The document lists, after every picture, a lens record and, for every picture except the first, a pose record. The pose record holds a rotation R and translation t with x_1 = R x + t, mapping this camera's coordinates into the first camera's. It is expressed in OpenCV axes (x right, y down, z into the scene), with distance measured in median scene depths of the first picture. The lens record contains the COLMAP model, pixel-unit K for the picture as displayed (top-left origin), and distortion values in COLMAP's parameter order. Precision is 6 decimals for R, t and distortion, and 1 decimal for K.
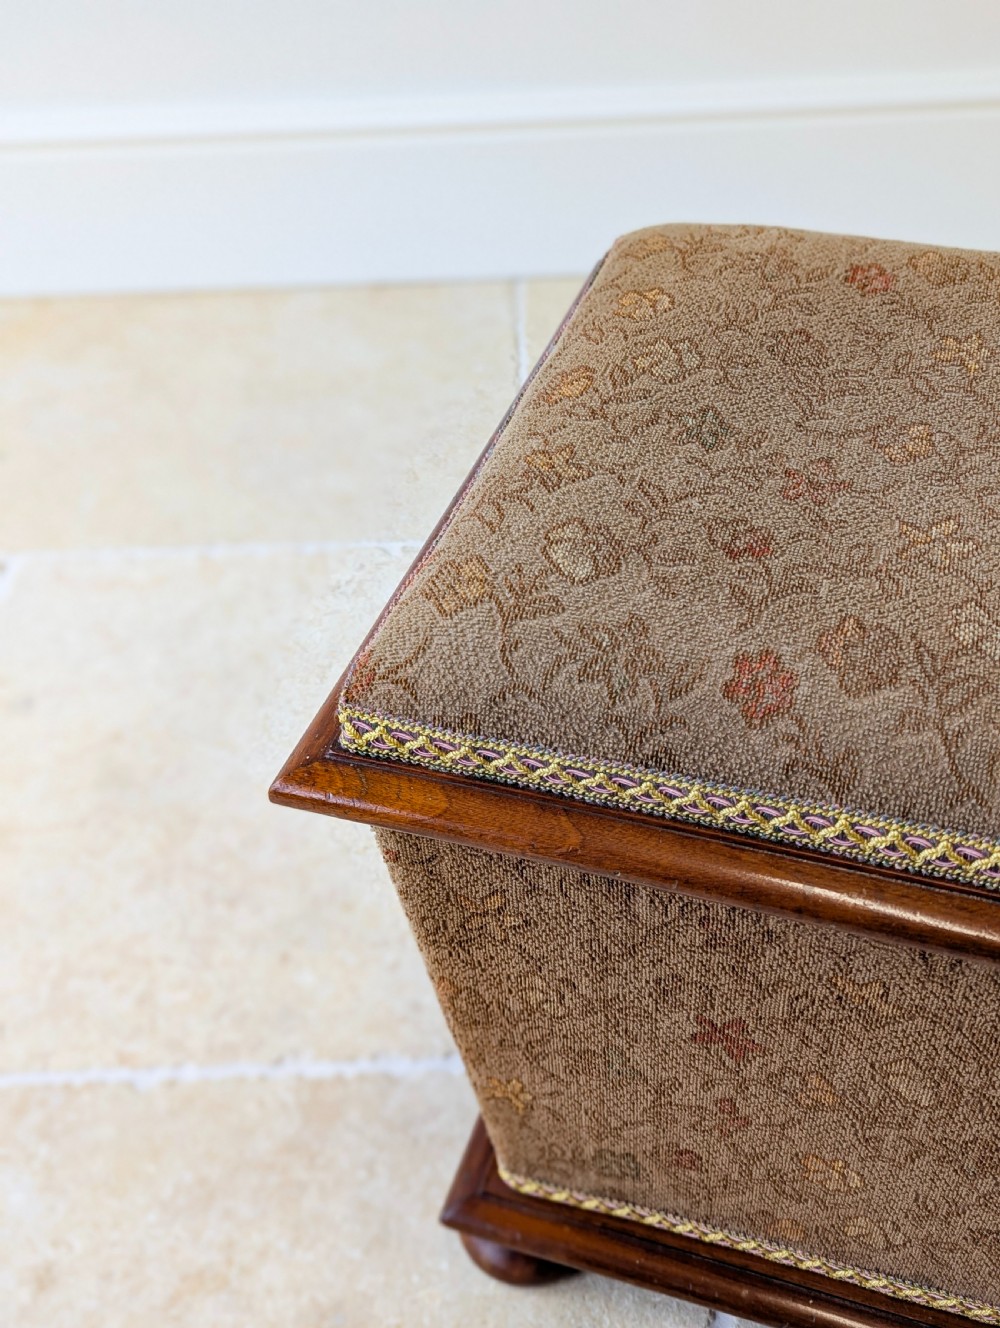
lens RADIAL K [[1424.9, 0, 476.3], [0, 1424.9, 663.3], [0, 0, 1]] dist [0.034542, 0.000000]
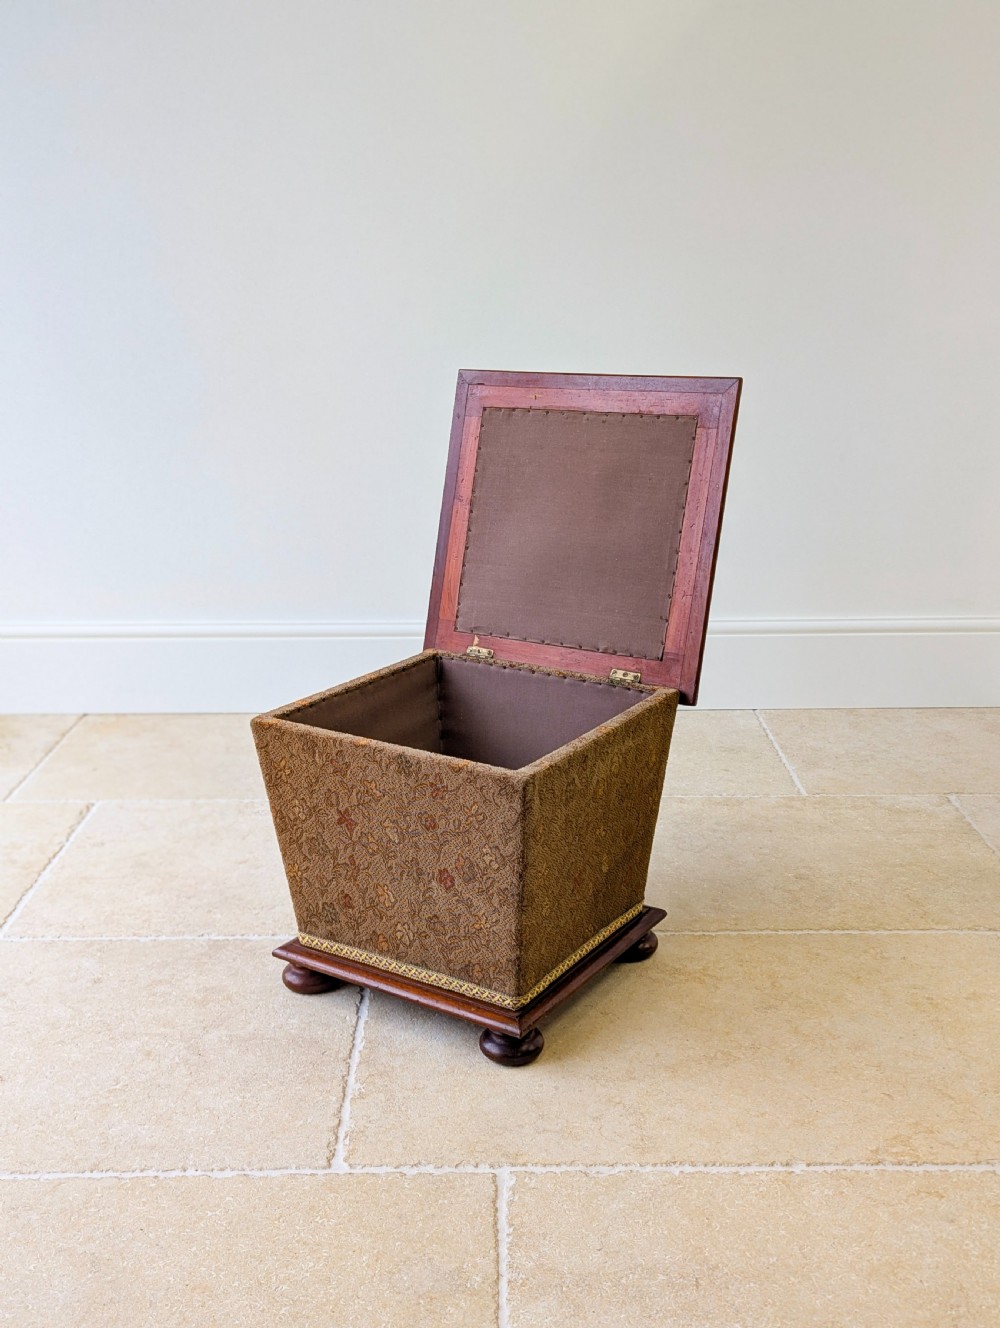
lens RADIAL K [[1424.9, 0, 487.0], [0, 1424.9, 667.2], [0, 0, 1]] dist [0.034542, 0.000000]
pose [[0.998841, 0.048118, 0.001030, 0.311092], [-0.043092, 0.903620, -0.426161, 0.871918], [-0.021437, 0.425623, 0.904647, -1.340270]]
